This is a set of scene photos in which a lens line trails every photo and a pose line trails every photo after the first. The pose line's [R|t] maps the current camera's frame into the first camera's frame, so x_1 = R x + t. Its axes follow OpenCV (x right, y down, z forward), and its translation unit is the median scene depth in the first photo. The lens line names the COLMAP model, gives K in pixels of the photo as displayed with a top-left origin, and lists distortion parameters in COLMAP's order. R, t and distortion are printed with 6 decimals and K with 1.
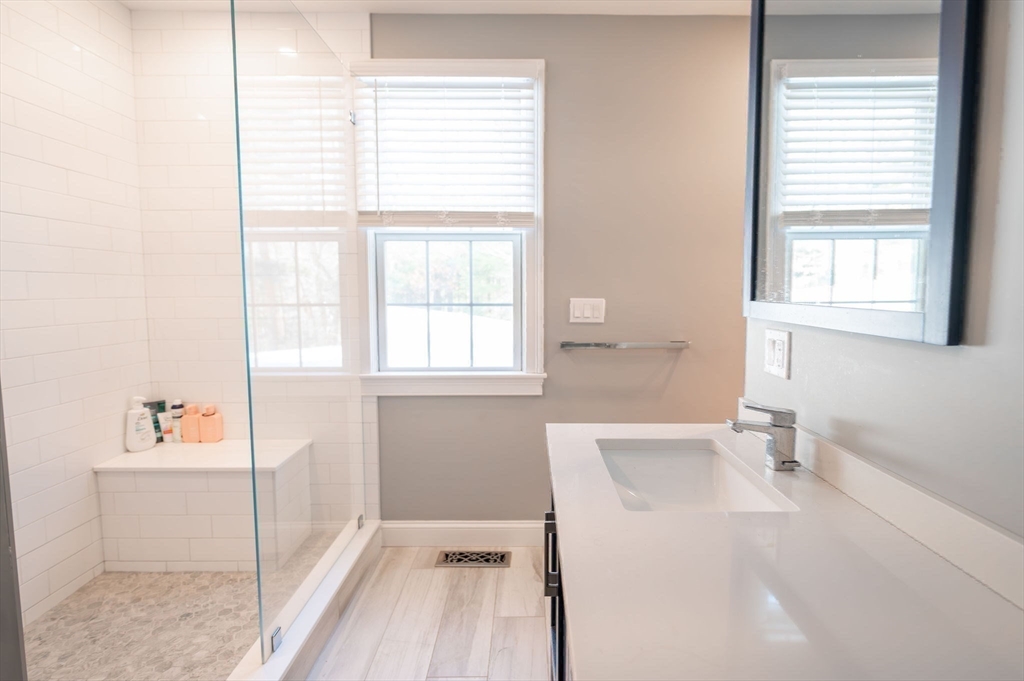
lens RADIAL K [[535.9, 0, 517.3], [0, 535.9, 337.4], [0, 0, 1]] dist [0.000996, -0.000040]
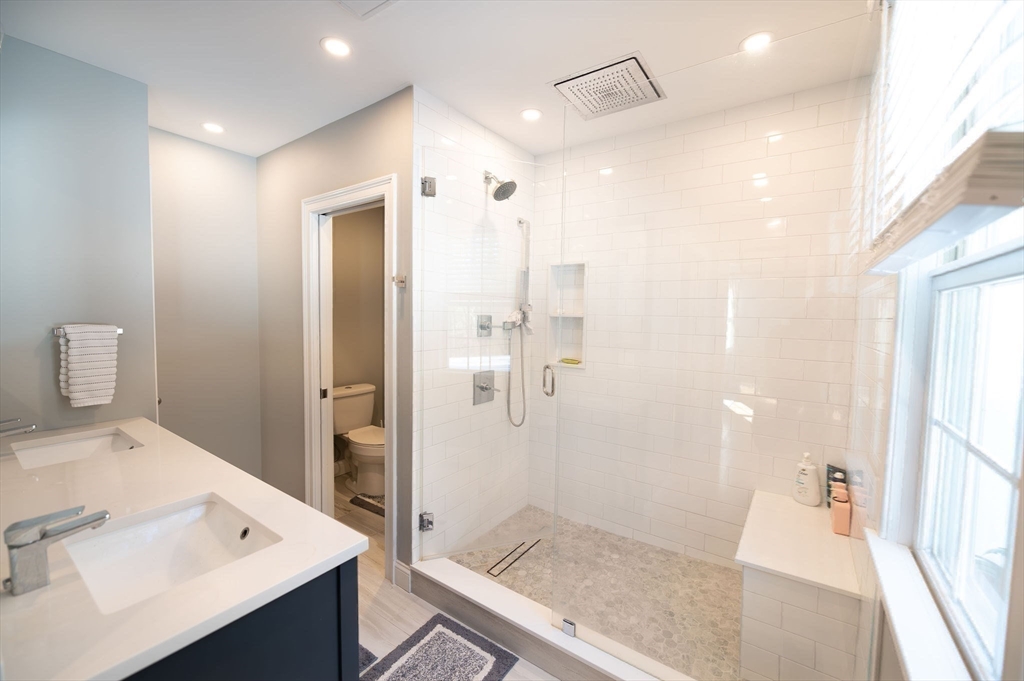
lens RADIAL K [[414.5, 0, 513.9], [0, 414.5, 339.1], [0, 0, 1]] dist [-0.004318, -0.000757]
pose [[-0.568189, 0.050512, -0.821346, 0.341041], [-0.081830, 0.989699, 0.117474, -0.193181], [0.818819, 0.133959, -0.558202, 1.143169]]
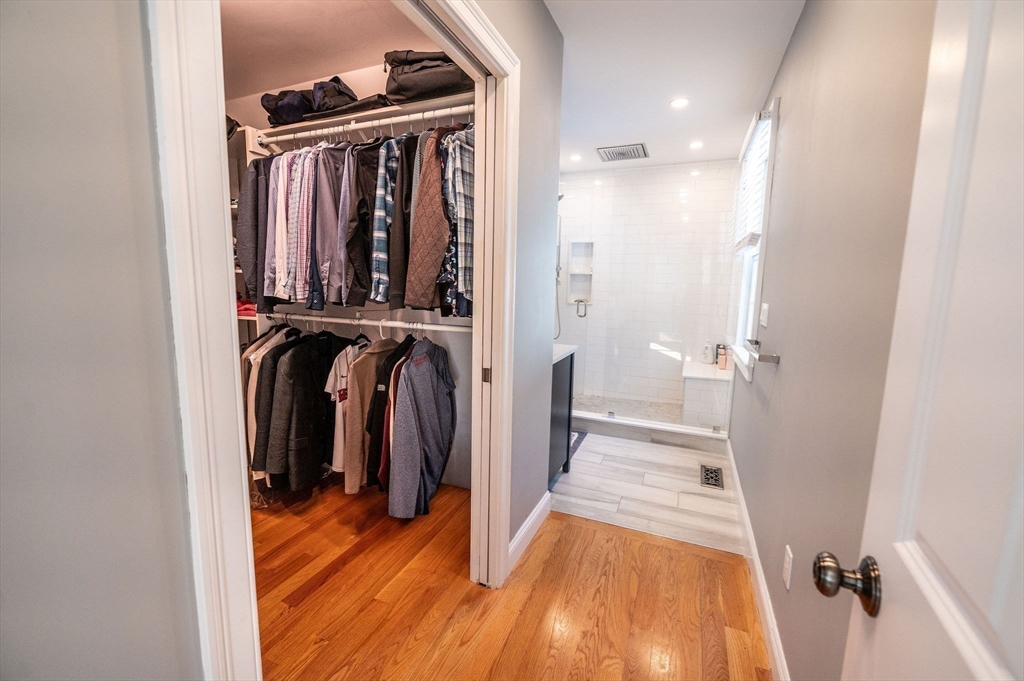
lens RADIAL K [[414.5, 0, 512.4], [0, 414.5, 336.3], [0, 0, 1]] dist [-0.004318, -0.000757]
pose [[-0.386545, 0.121671, -0.914210, 1.412342], [-0.097420, 0.980327, 0.171662, -0.139451], [0.917111, 0.155417, -0.367087, 1.062034]]
